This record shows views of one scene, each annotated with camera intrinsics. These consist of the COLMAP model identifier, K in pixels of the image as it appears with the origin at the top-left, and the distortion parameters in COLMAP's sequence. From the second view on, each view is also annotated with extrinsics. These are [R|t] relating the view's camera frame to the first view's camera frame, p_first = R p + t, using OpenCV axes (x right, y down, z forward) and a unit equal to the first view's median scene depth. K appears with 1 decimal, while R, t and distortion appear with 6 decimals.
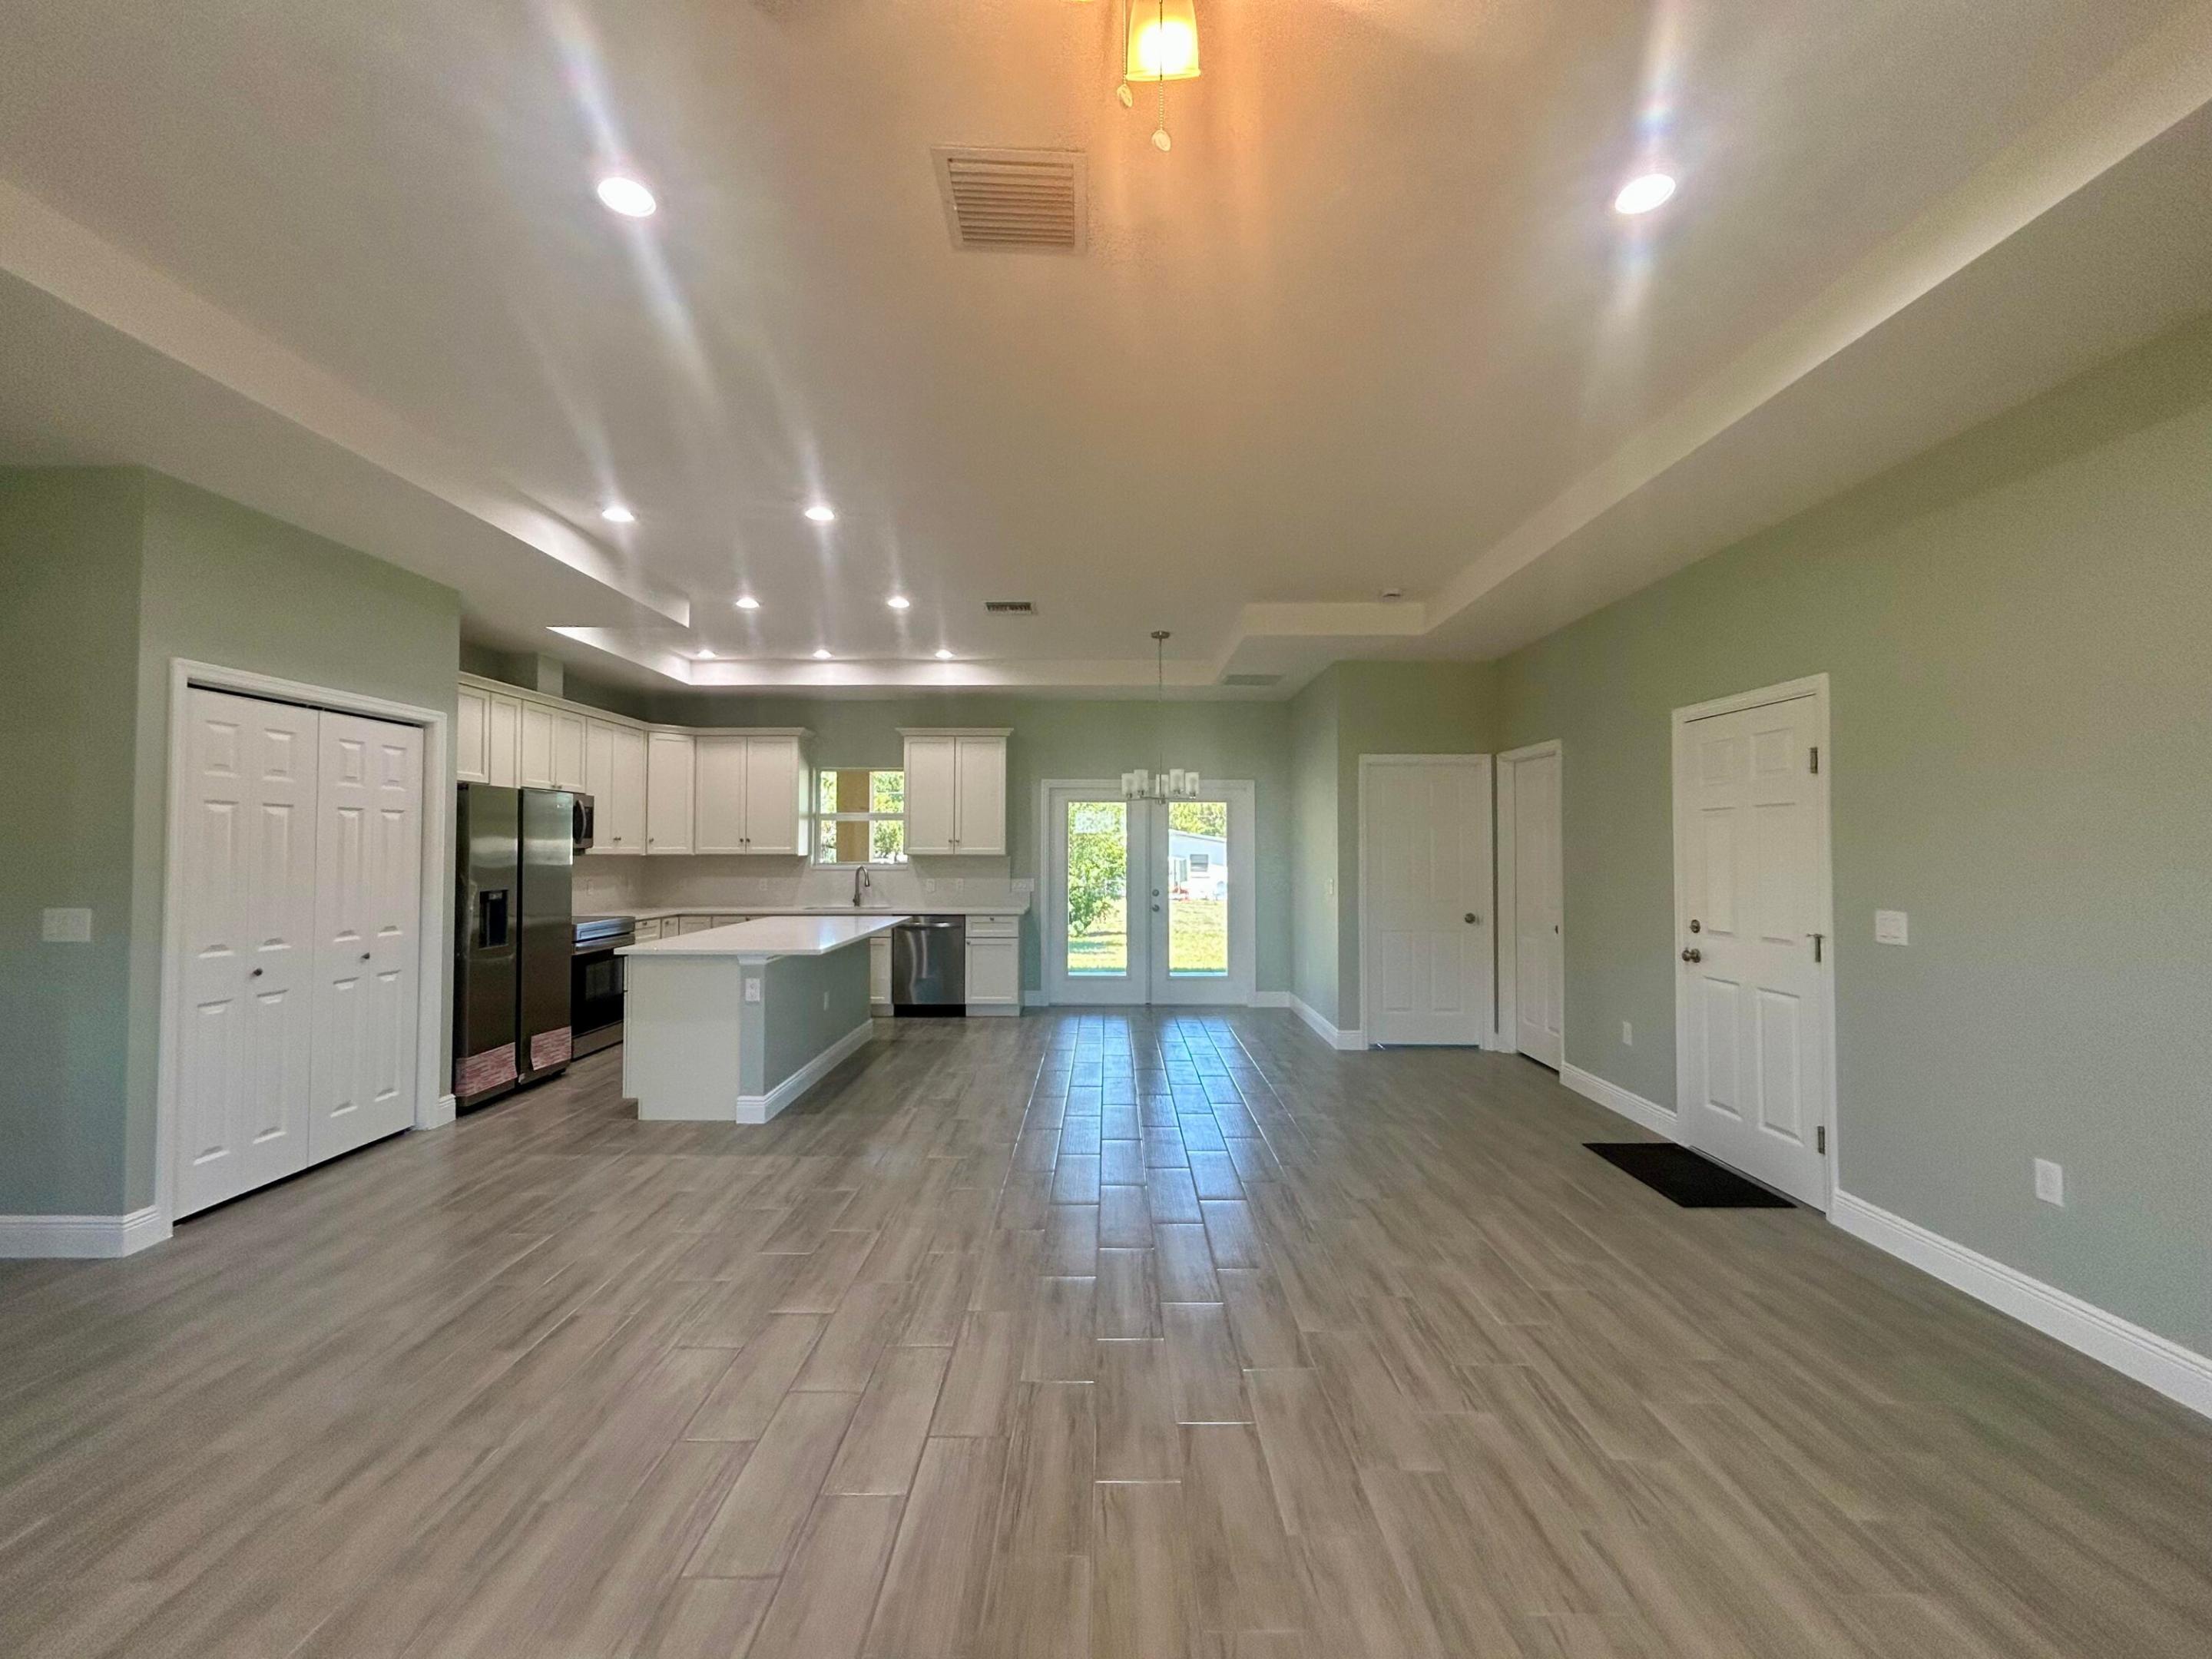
lens RADIAL K [[896.7, 0, 1106.0], [0, 896.7, 829.5], [0, 0, 1]] dist [0.000234, 0.000126]
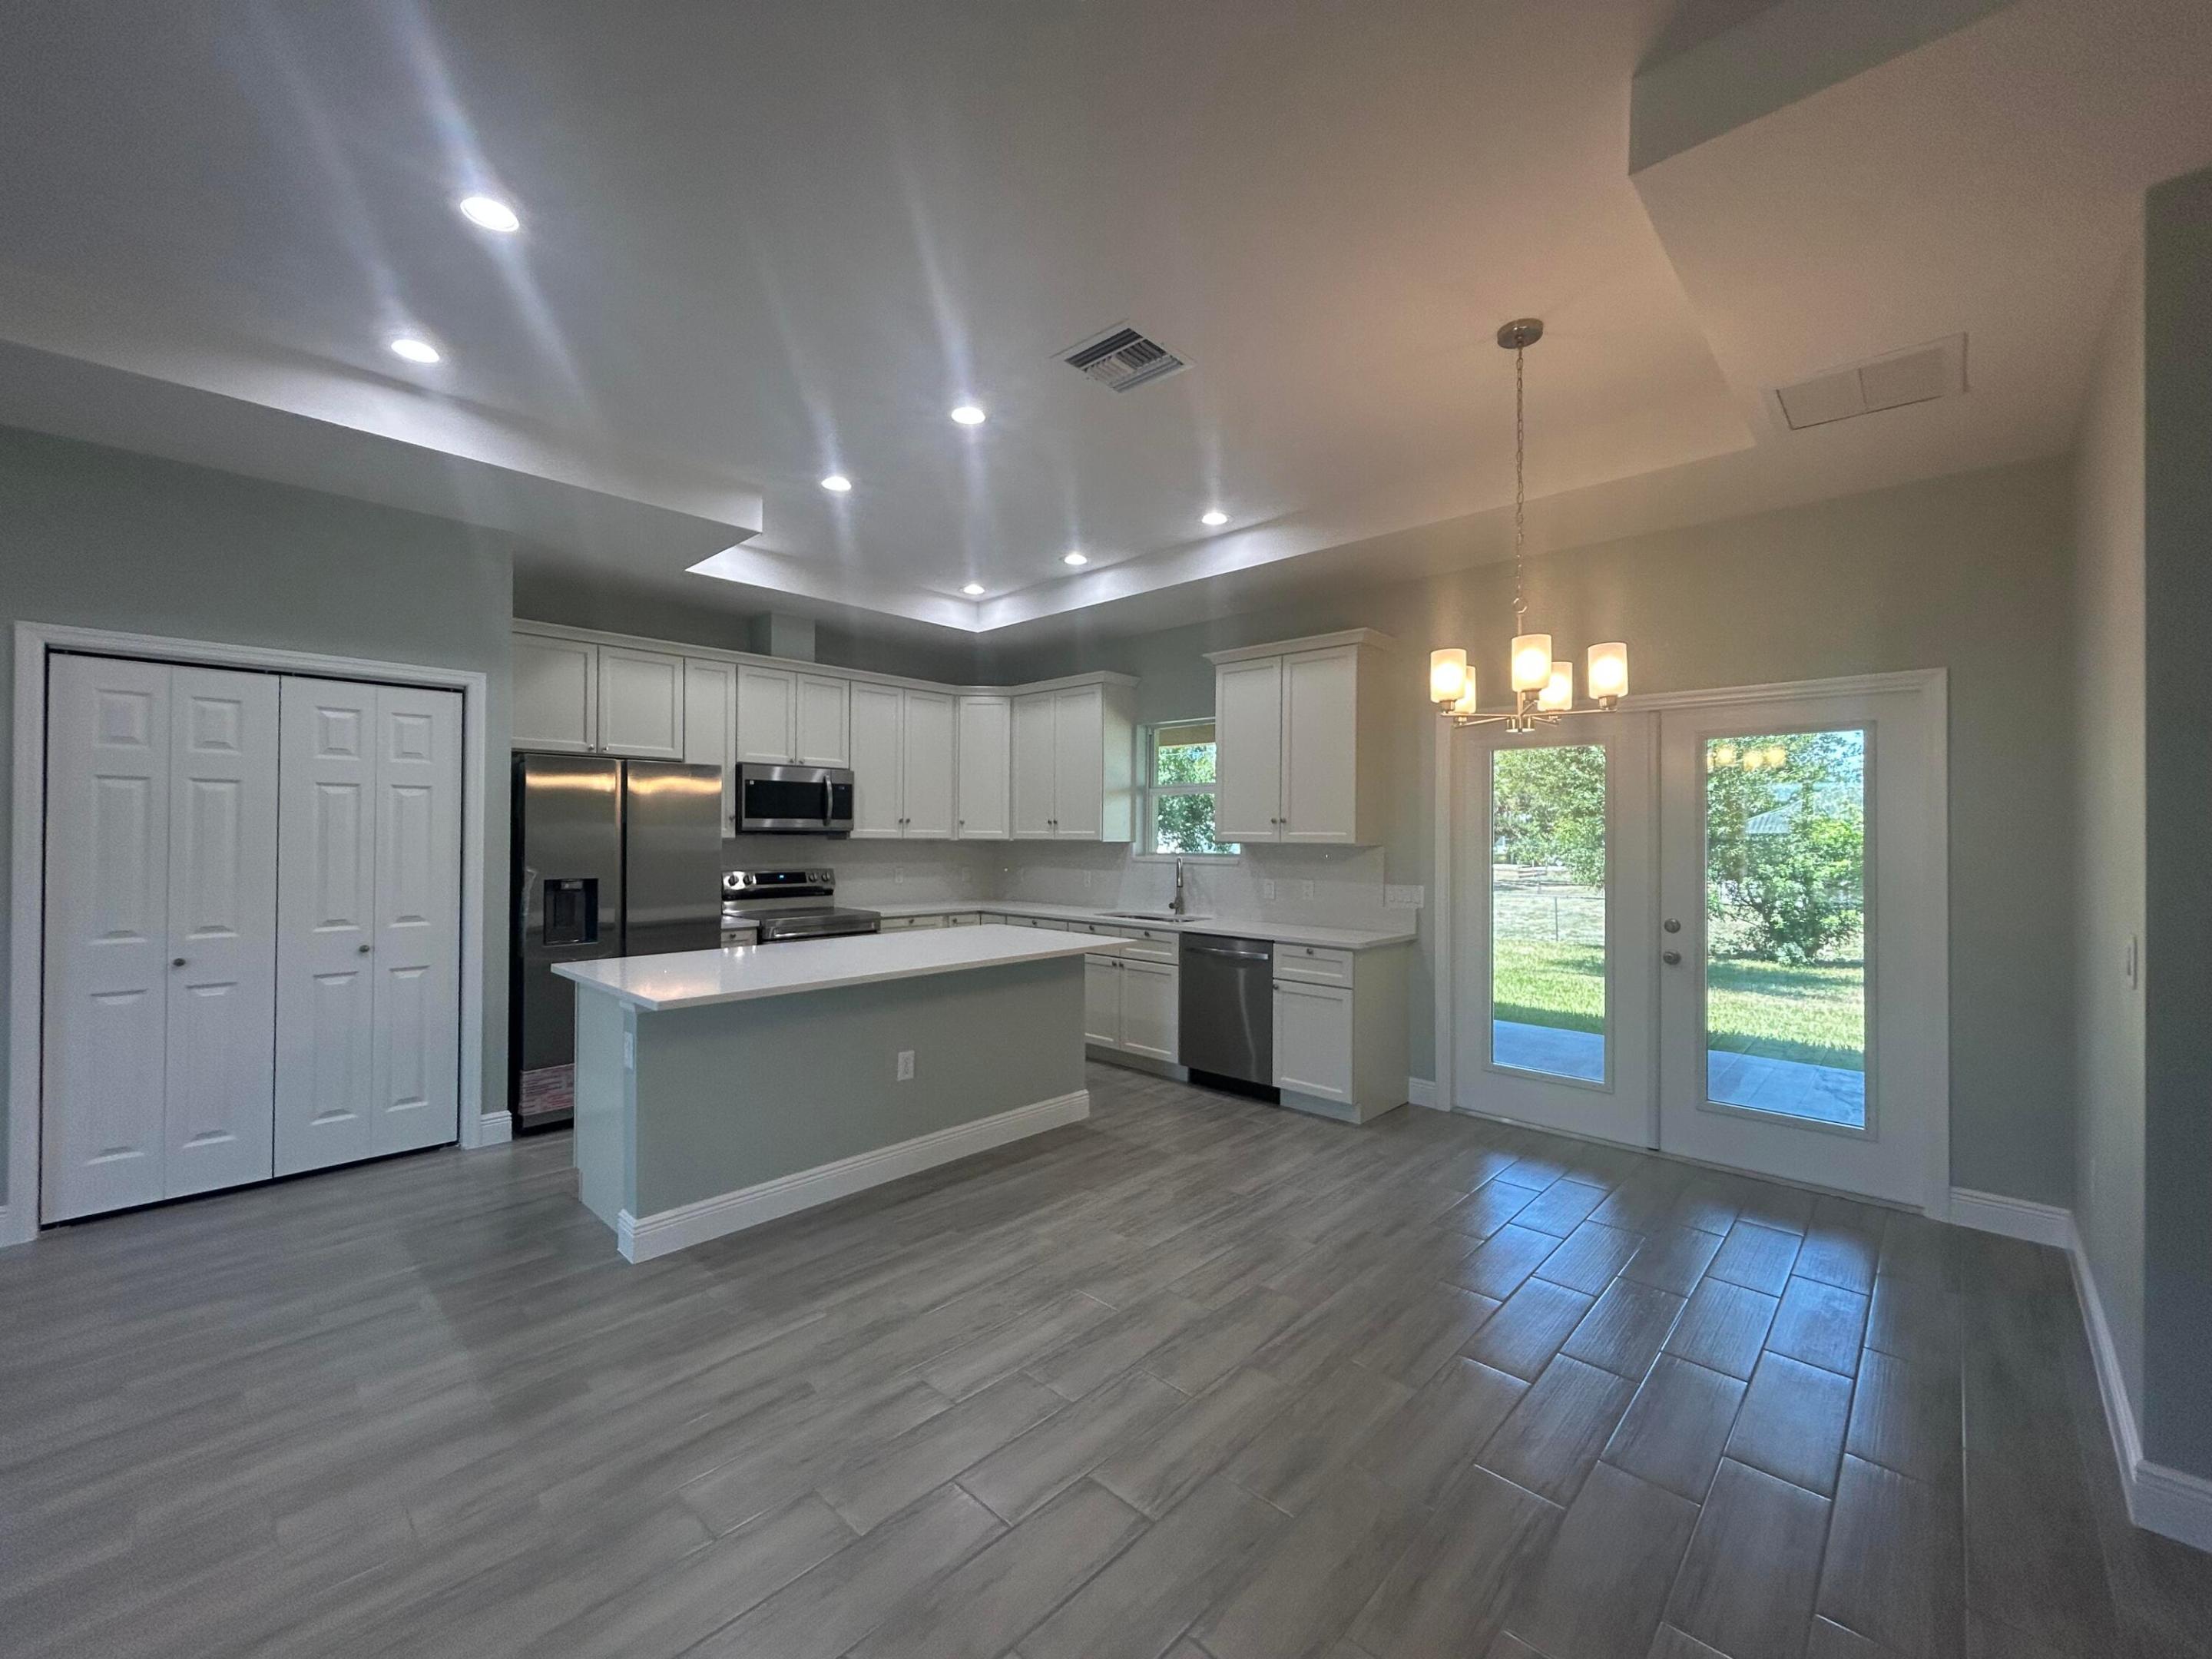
lens RADIAL K [[896.7, 0, 1106.0], [0, 896.7, 829.5], [0, 0, 1]] dist [0.000234, 0.000126]
pose [[0.727841, 0.000174, -0.685746, 0.264531], [0.009953, 0.999892, 0.010817, 0.015886], [0.685674, -0.014698, 0.727760, 0.694360]]
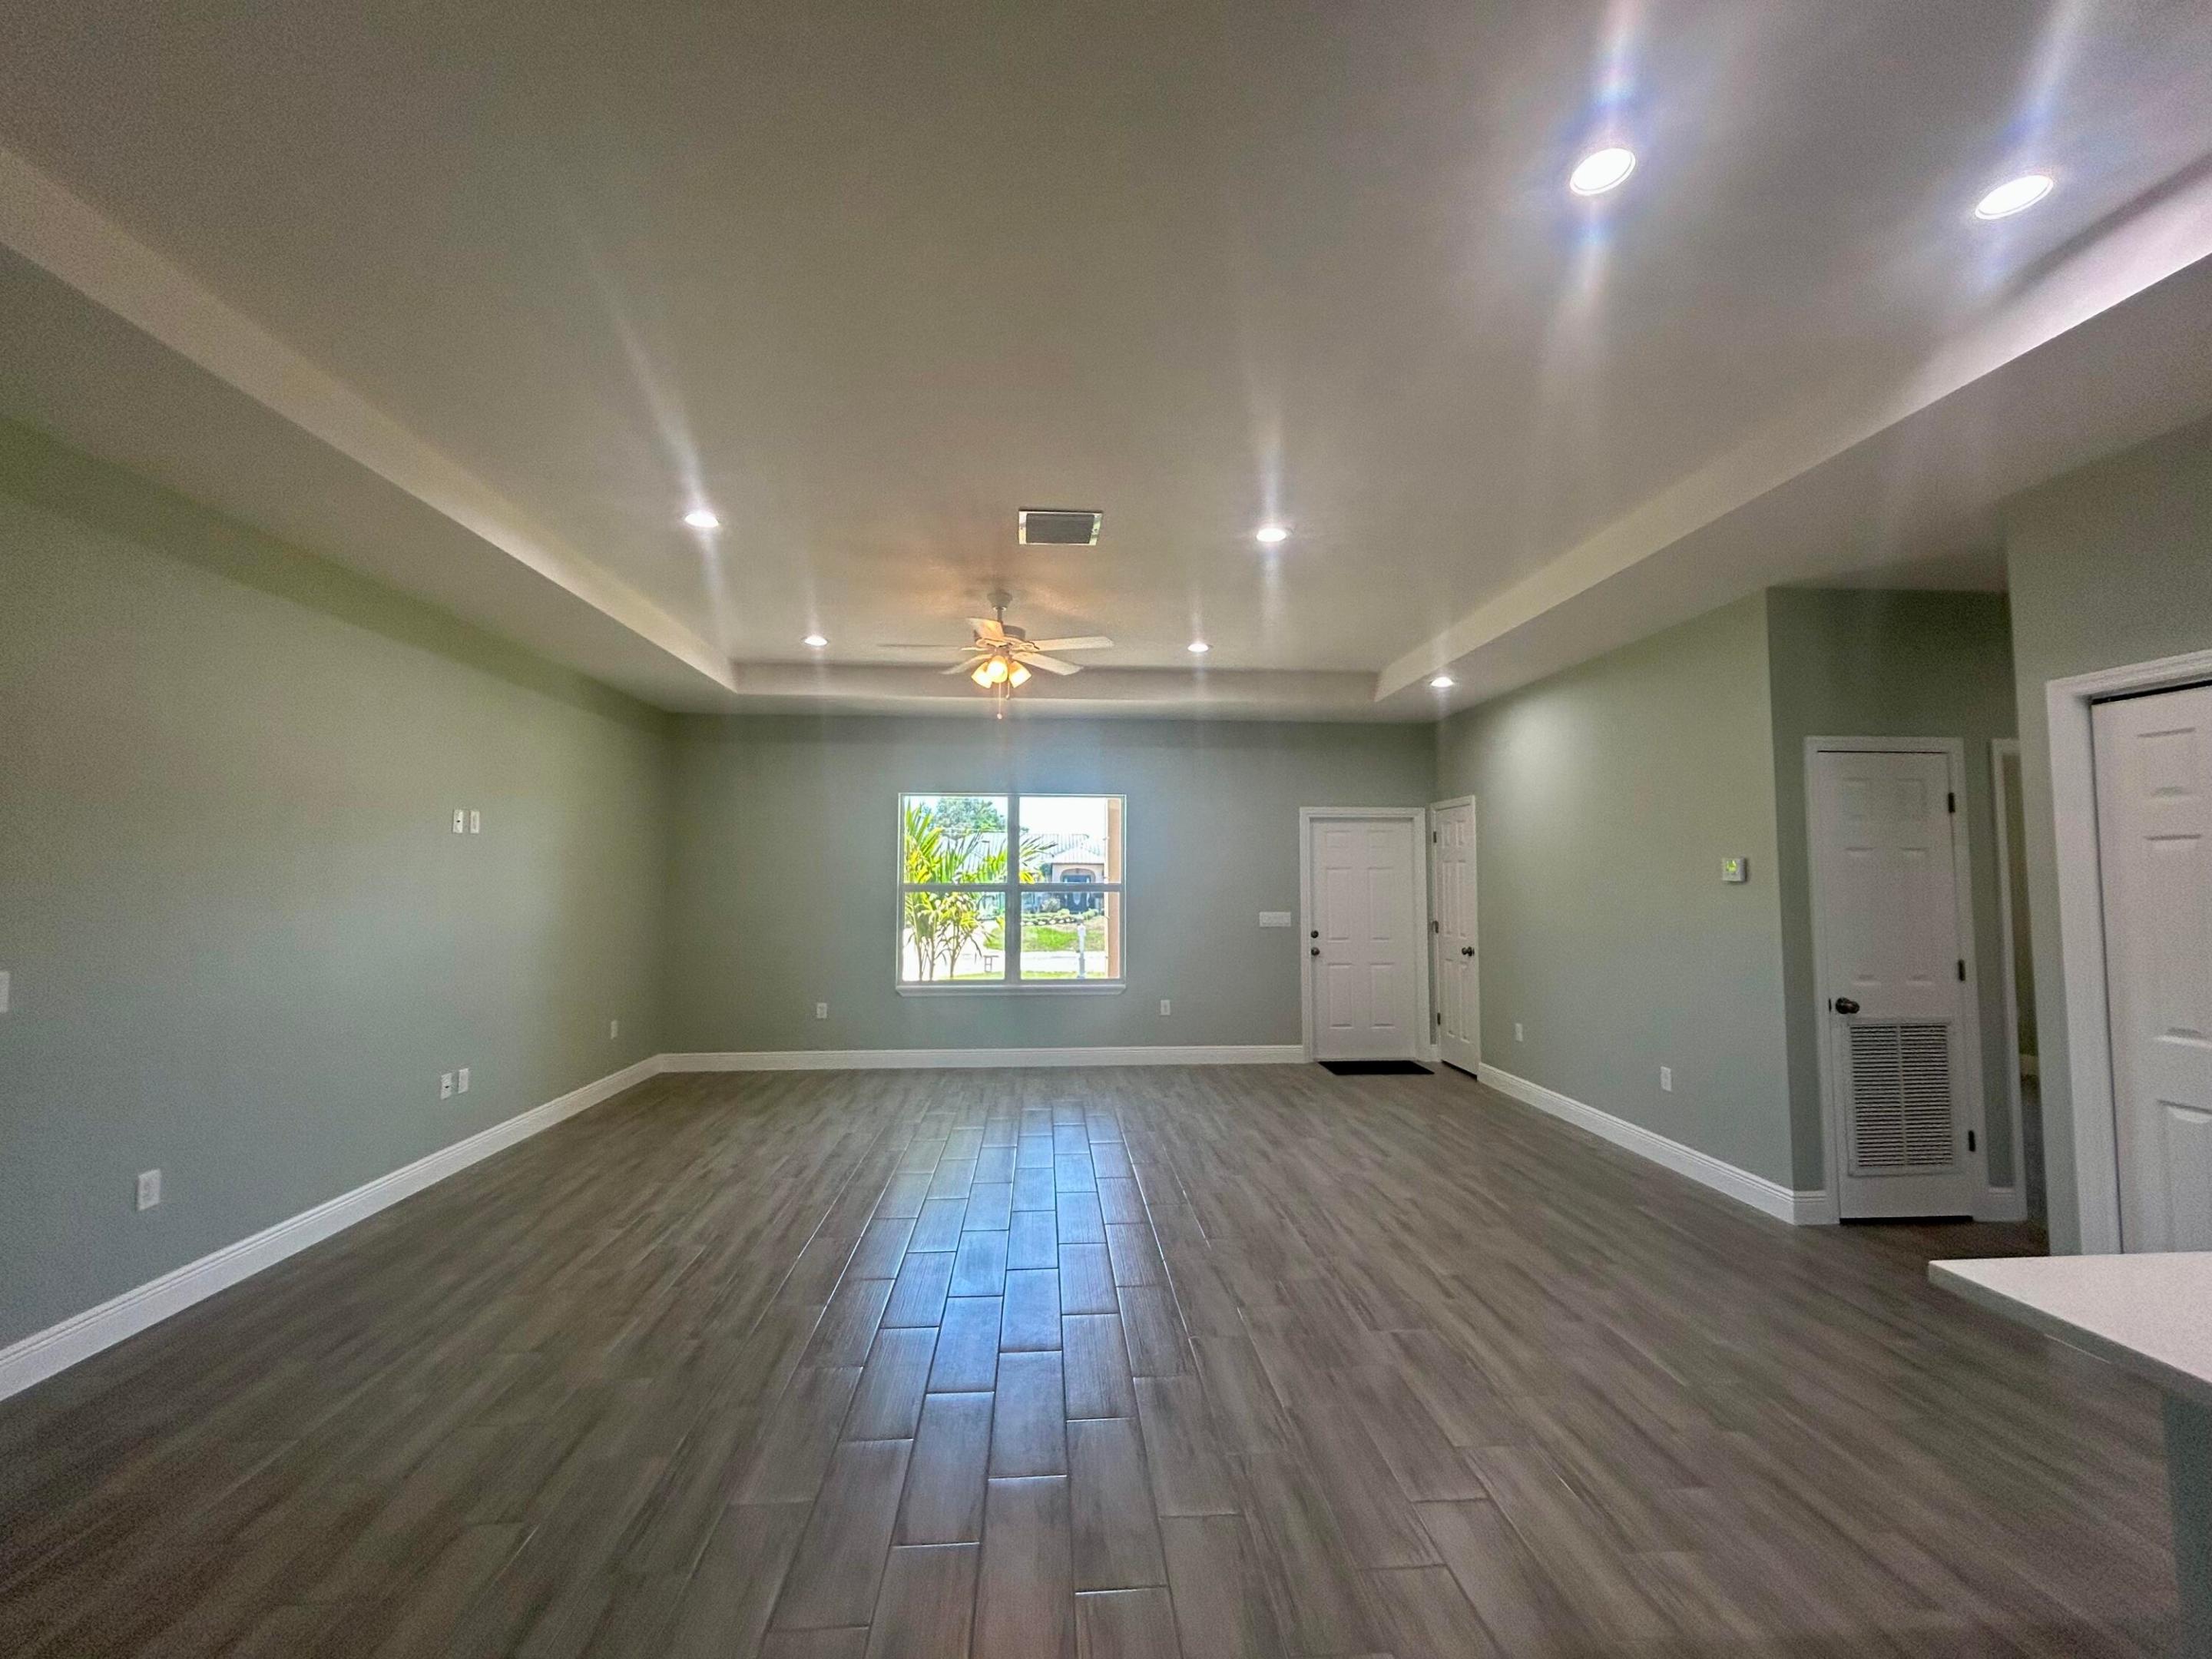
lens RADIAL K [[896.7, 0, 1106.0], [0, 896.7, 829.5], [0, 0, 1]] dist [0.000234, 0.000126]
pose [[-0.997414, -0.007431, -0.071491, -0.029141], [-0.001746, 0.996853, -0.079248, 0.016304], [0.071855, -0.078918, -0.994288, 1.142897]]
